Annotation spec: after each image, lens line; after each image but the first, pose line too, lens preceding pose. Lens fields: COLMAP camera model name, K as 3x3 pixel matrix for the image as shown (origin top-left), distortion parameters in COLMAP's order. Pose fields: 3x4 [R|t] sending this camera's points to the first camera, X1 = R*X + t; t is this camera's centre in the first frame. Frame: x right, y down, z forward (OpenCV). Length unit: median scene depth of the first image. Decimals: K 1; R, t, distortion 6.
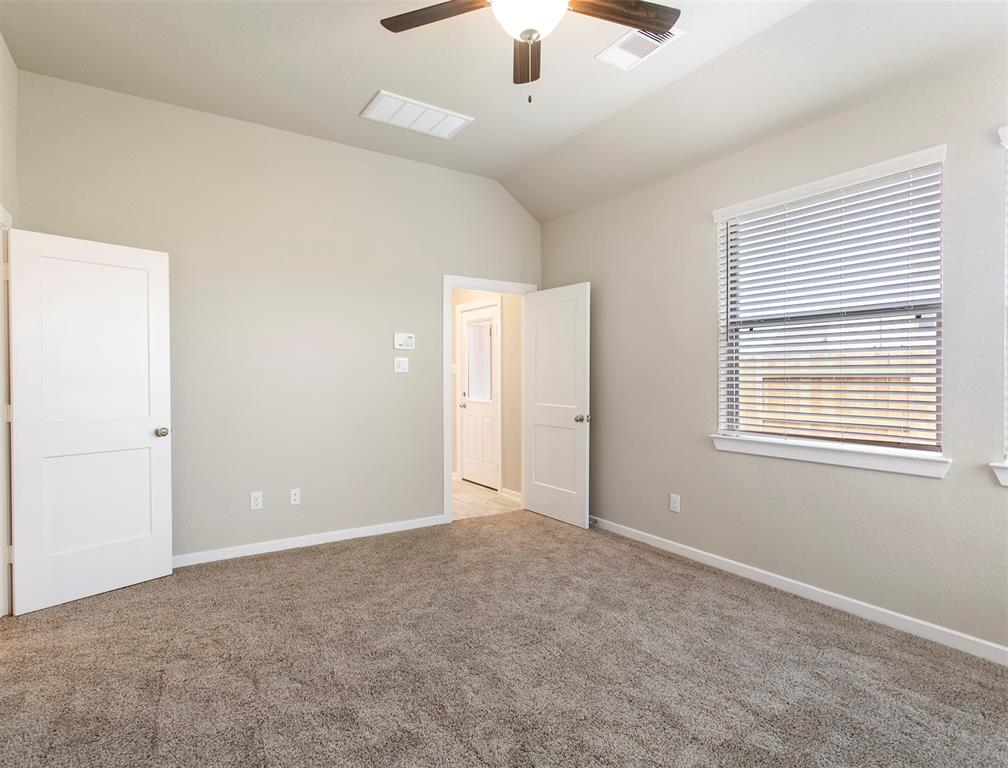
lens RADIAL K [[541.1, 0, 493.6], [0, 541.1, 379.8], [0, 0, 1]] dist [0.000267, 0.001145]
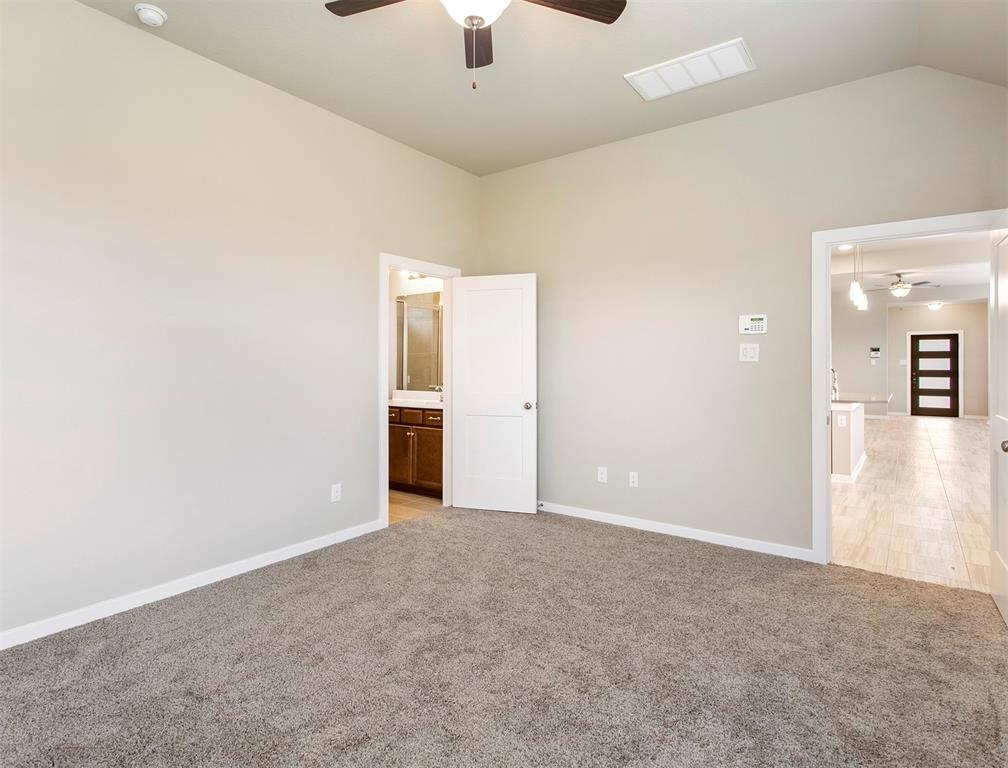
lens RADIAL K [[551.0, 0, 501.9], [0, 551.0, 362.6], [0, 0, 1]] dist [0.012372, 0.001120]
pose [[0.365933, -0.003233, -0.930636, 0.581233], [-0.013150, 0.999876, -0.008644, 0.000635], [0.930548, 0.015401, 0.365845, 0.386746]]
